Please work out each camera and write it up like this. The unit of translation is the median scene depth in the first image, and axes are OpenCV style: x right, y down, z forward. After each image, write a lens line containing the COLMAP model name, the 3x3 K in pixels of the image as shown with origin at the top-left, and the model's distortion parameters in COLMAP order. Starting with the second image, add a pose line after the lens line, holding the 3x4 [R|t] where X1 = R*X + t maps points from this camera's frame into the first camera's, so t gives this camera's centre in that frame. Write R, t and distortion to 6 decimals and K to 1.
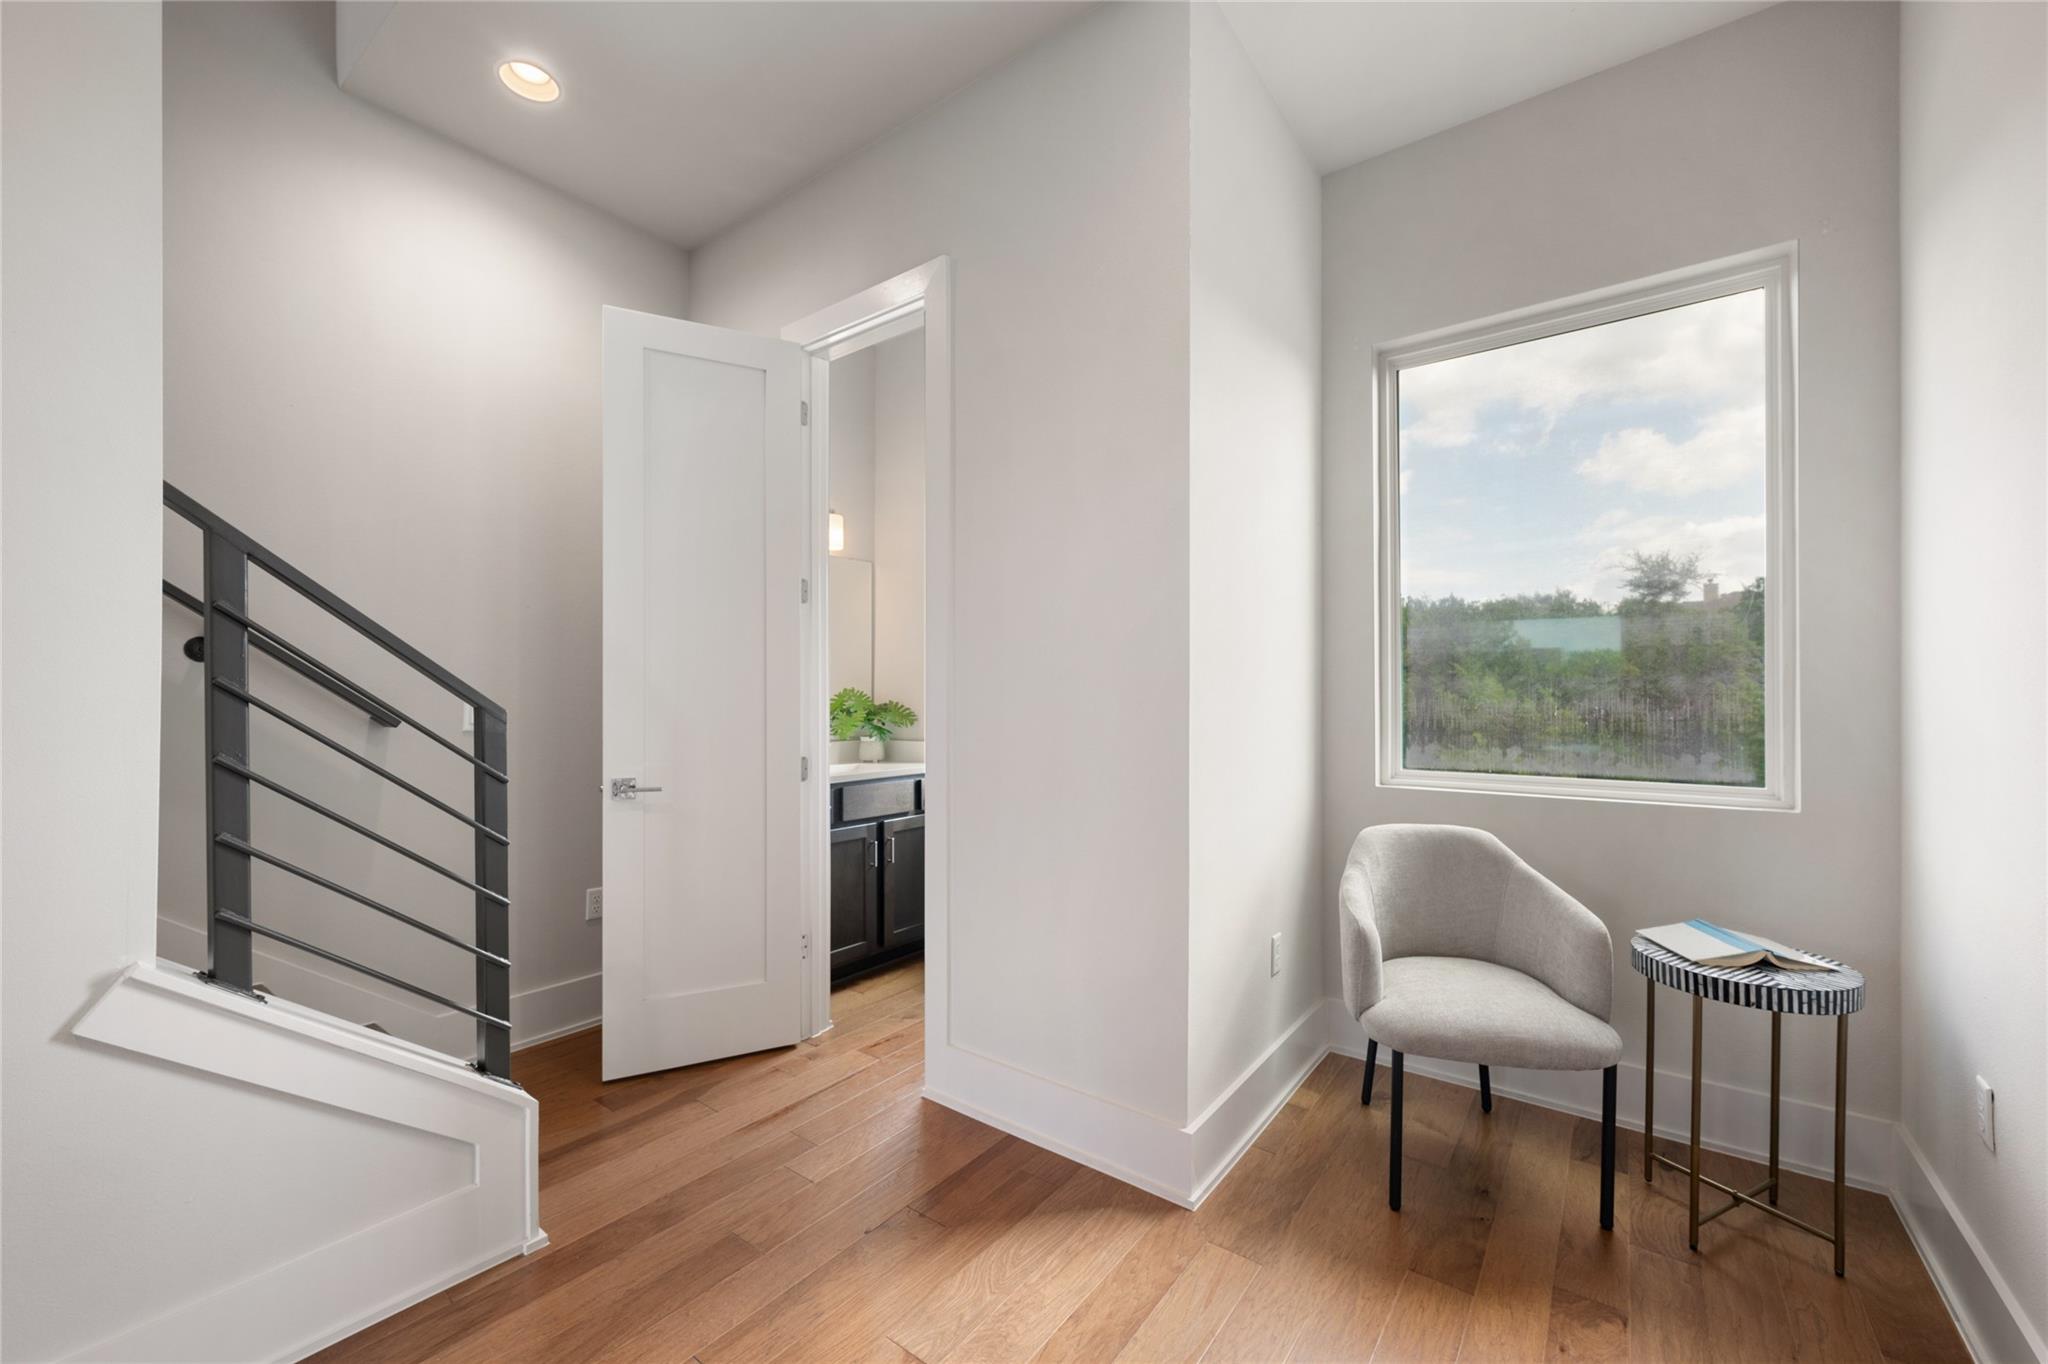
lens RADIAL K [[815.7, 0, 1036.5], [0, 815.7, 694.2], [0, 0, 1]] dist [-0.001399, -0.000527]
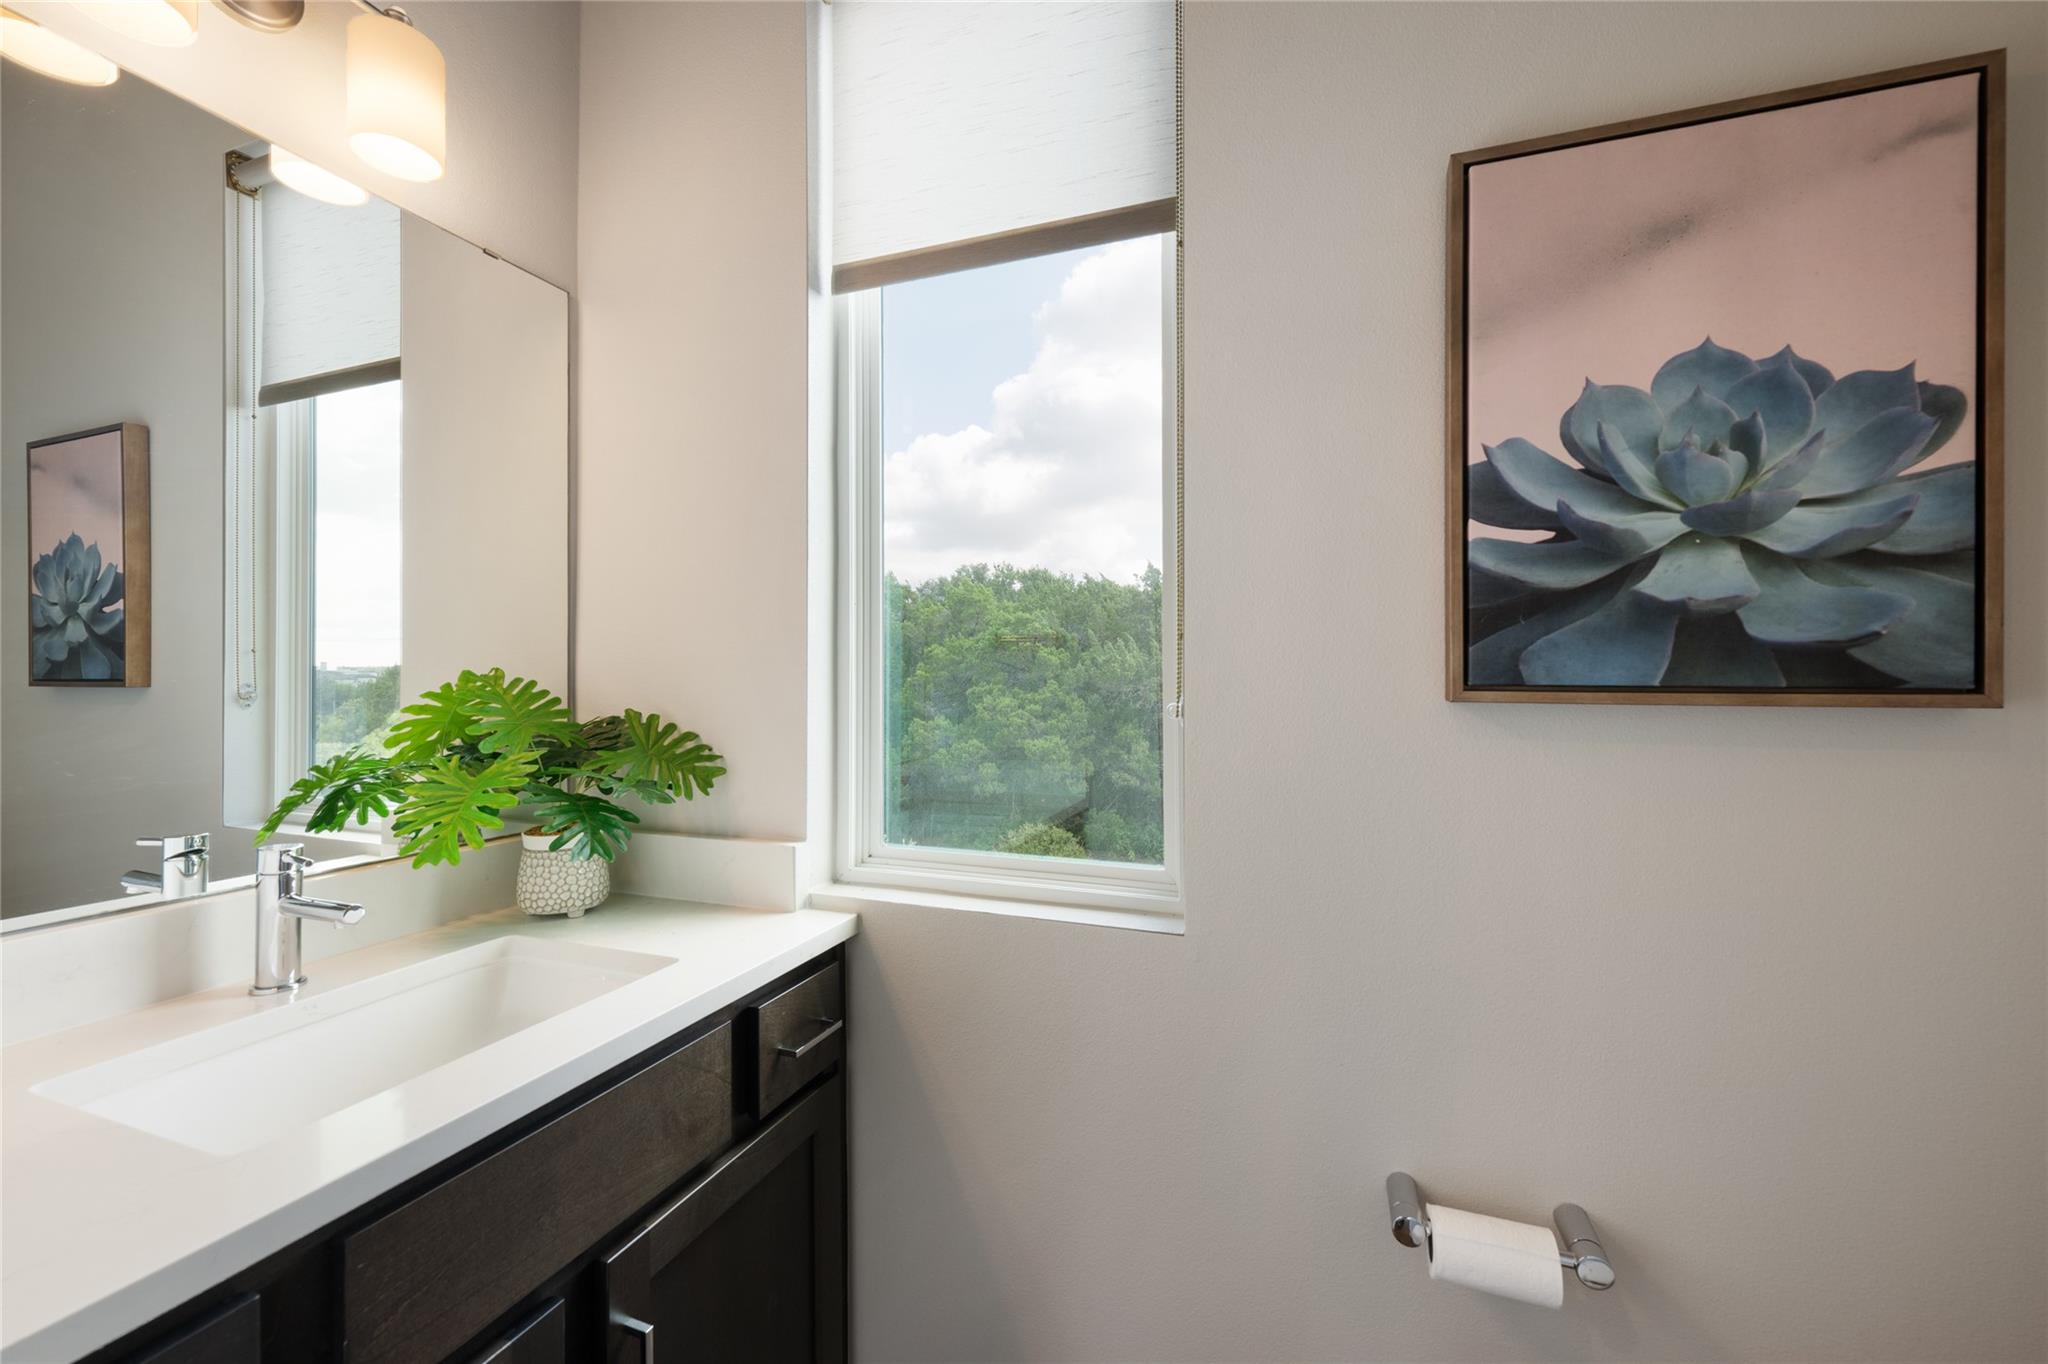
lens RADIAL K [[815.7, 0, 1022.6], [0, 815.7, 679.1], [0, 0, 1]] dist [-0.001399, -0.000527]
pose [[0.960648, 0.003552, 0.277747, -0.122870], [-0.001659, 0.999974, -0.007053, -0.002367], [-0.277765, 0.006315, 0.960628, 0.663740]]
